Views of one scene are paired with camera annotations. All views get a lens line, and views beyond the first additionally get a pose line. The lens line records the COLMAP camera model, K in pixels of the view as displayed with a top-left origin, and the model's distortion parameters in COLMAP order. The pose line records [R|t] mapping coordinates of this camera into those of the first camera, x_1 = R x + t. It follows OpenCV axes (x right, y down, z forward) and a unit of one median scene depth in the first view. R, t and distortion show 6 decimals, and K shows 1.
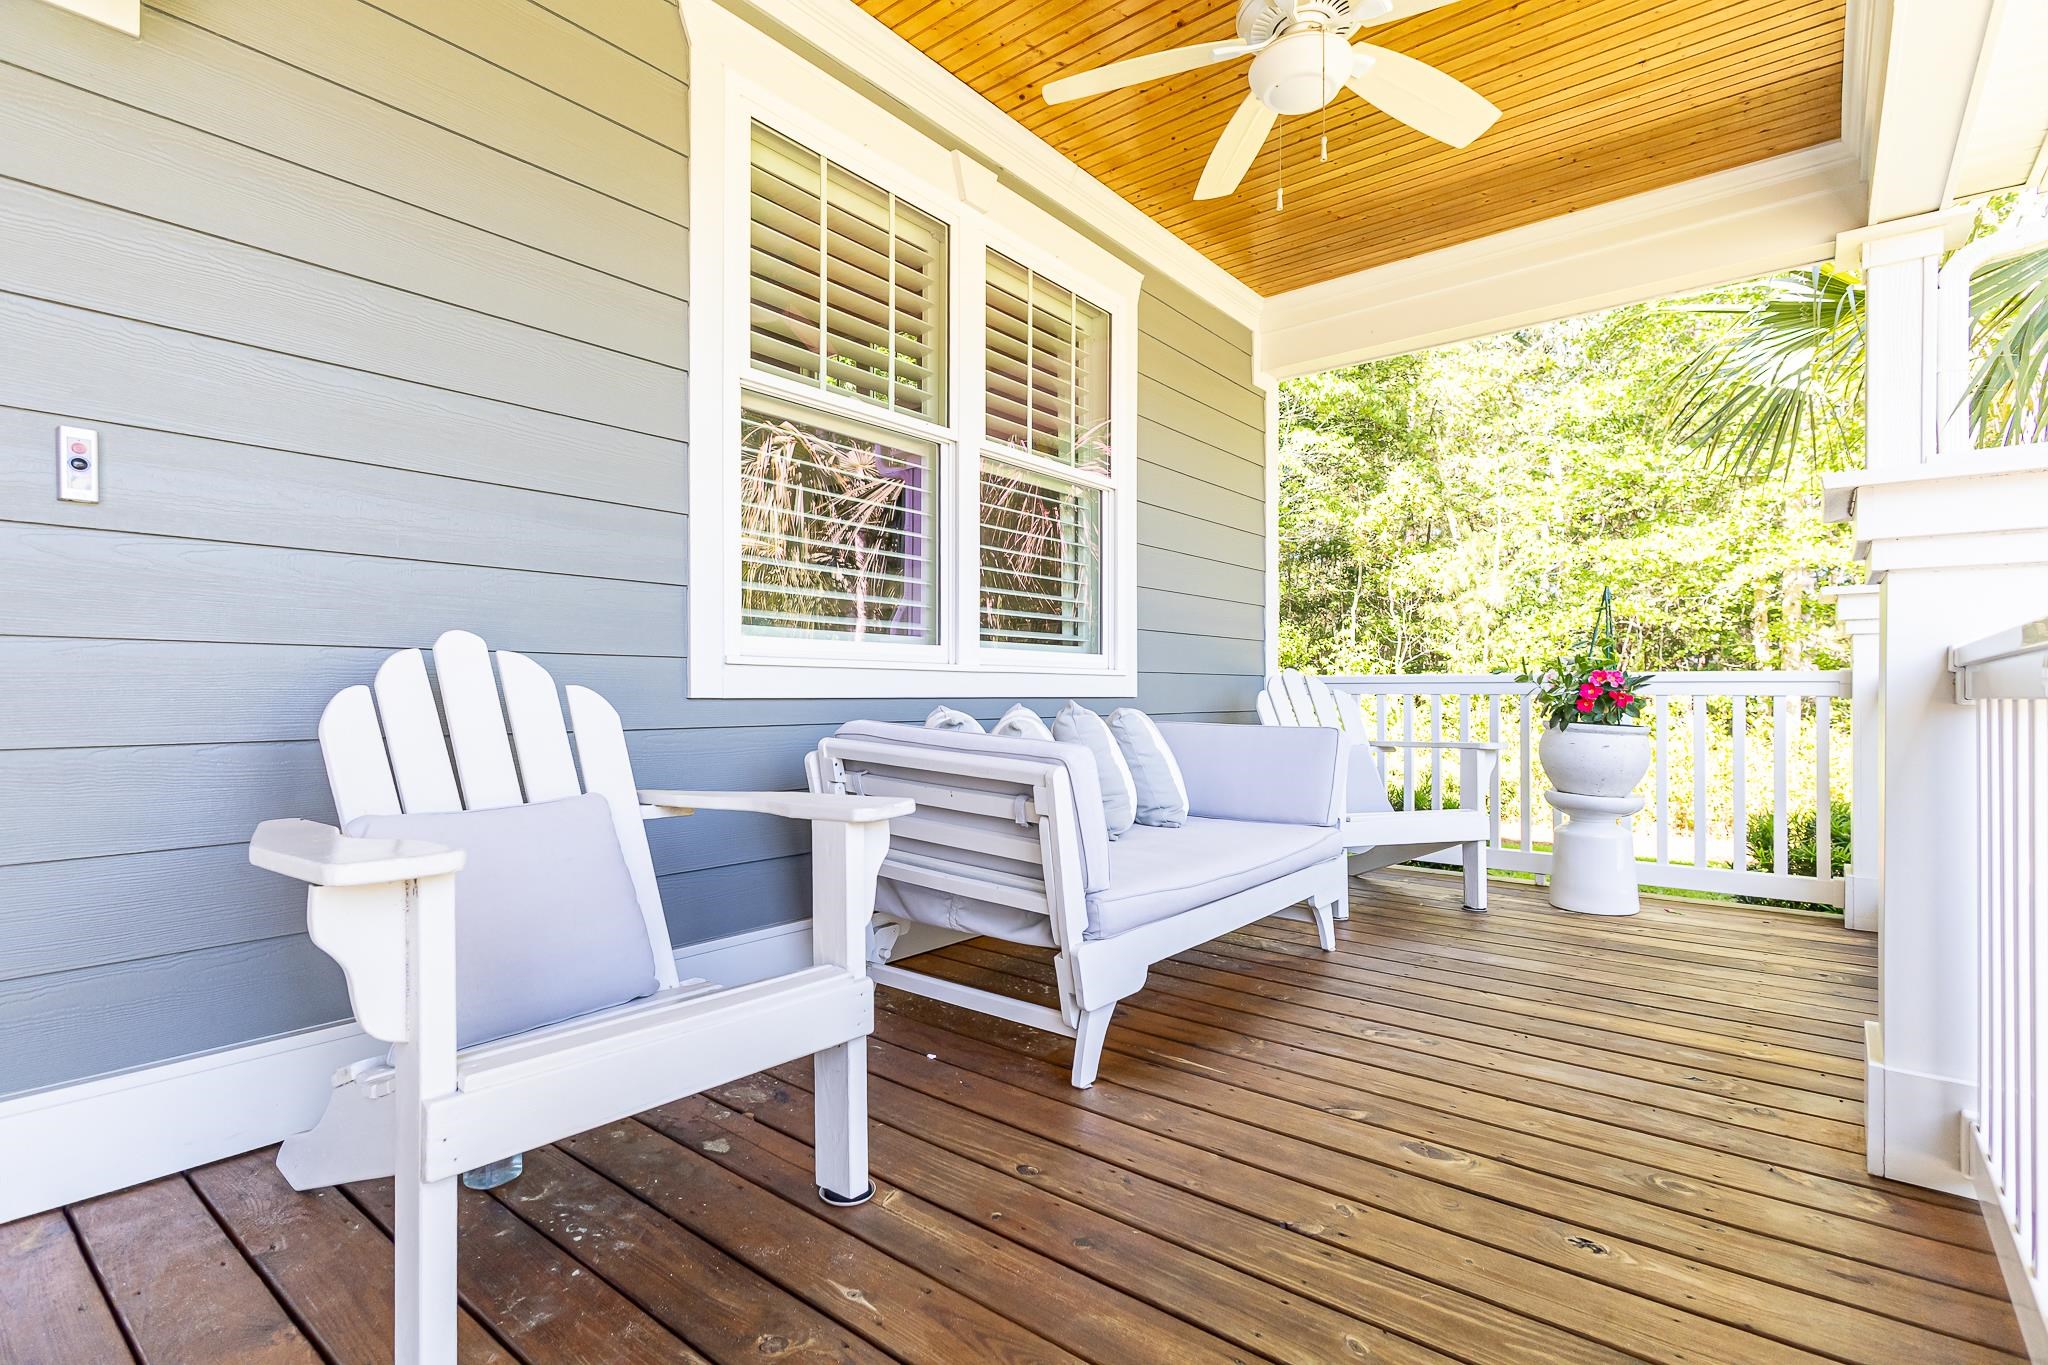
lens RADIAL K [[969.5, 0, 1003.1], [0, 969.5, 743.7], [0, 0, 1]] dist [0.002246, 0.000077]
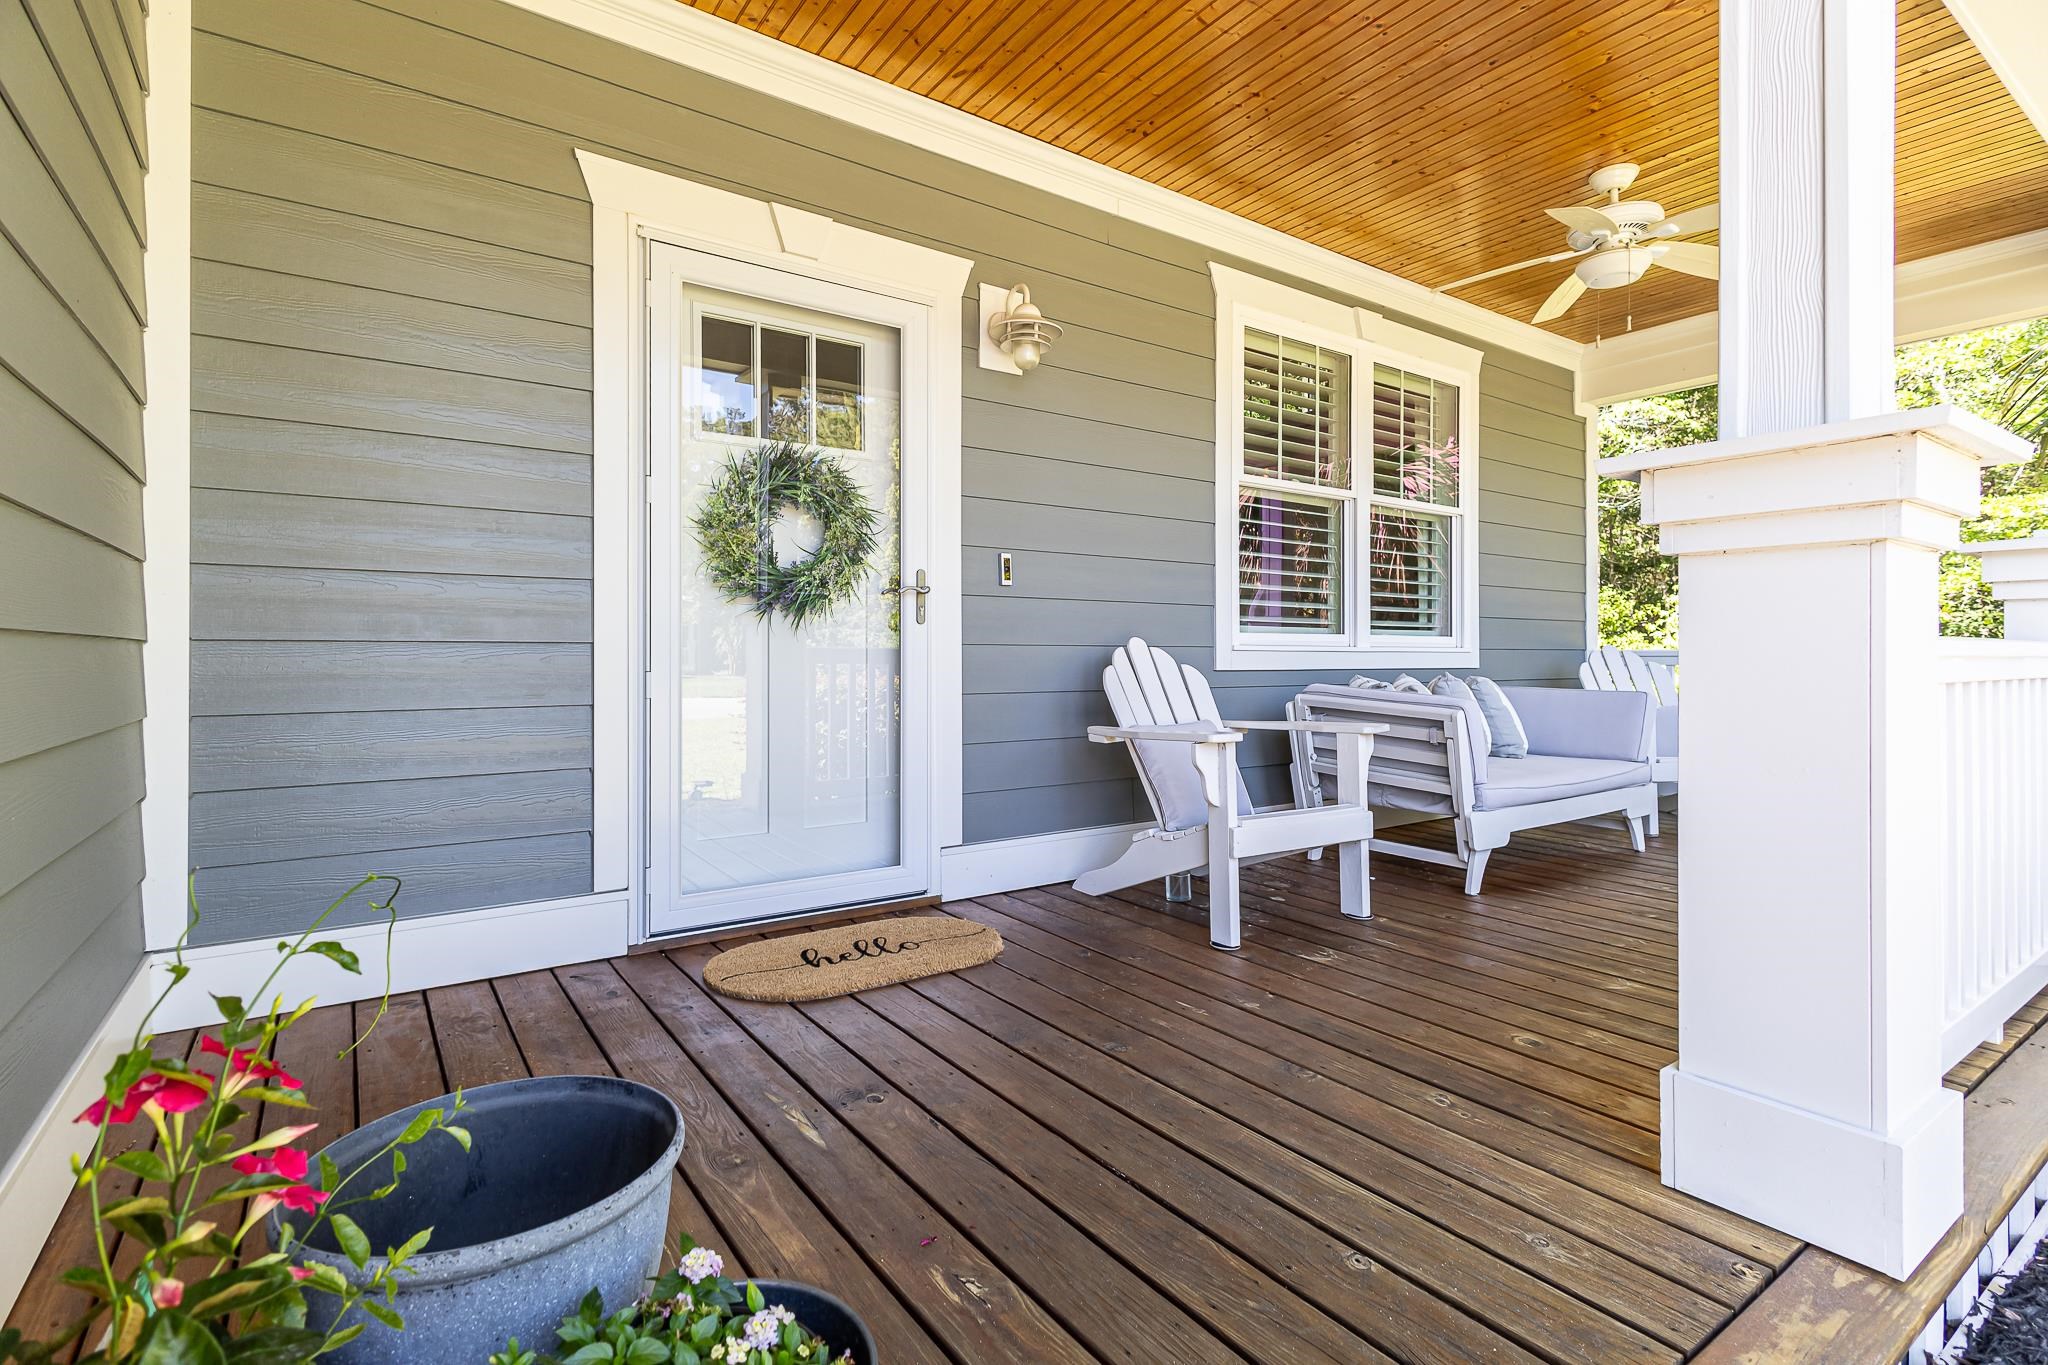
lens RADIAL K [[958.4, 0, 1017.5], [0, 958.4, 675.0], [0, 0, 1]] dist [0.004198, 0.000083]
pose [[0.964193, 0.005379, -0.265146, -0.161208], [-0.014149, 0.999414, -0.031176, 0.015334], [0.264823, 0.033811, 0.963704, -0.572437]]
